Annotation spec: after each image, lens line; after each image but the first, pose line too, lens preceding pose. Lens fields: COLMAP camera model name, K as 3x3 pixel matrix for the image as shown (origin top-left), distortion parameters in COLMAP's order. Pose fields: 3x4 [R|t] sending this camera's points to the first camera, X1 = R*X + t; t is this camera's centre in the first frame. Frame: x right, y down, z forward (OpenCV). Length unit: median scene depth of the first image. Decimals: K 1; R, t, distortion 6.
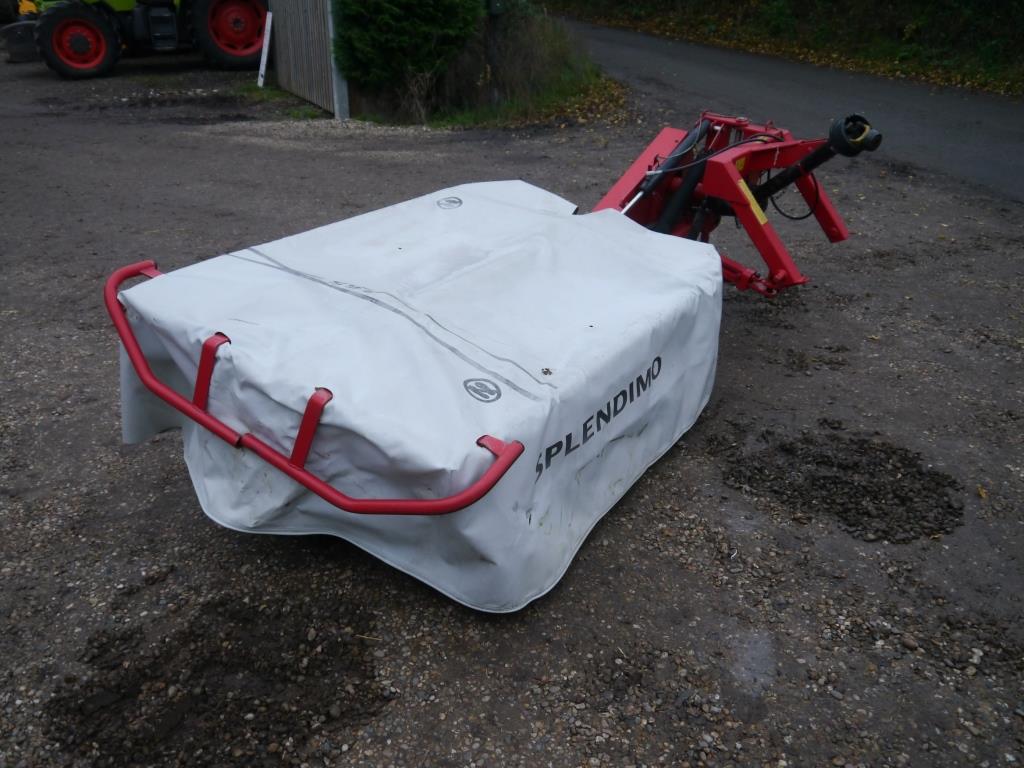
lens RADIAL K [[909.8, 0, 512.0], [0, 909.8, 384.0], [0, 0, 1]] dist [-0.018191, 0.003093]
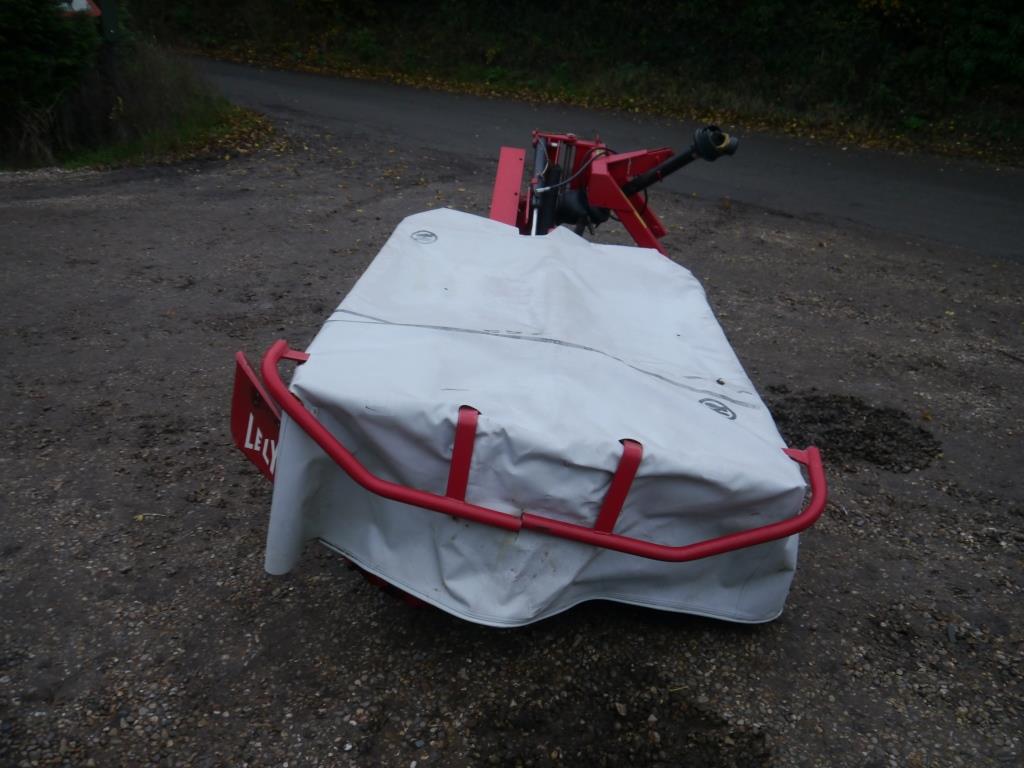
lens RADIAL K [[877.3, 0, 512.0], [0, 877.3, 384.0], [0, 0, 1]] dist [-0.046338, 0.040625]
pose [[0.854055, -0.186169, 0.485727, -0.398056], [0.193044, 0.980515, 0.036382, -0.057408], [-0.483036, 0.062695, 0.873353, 0.155368]]
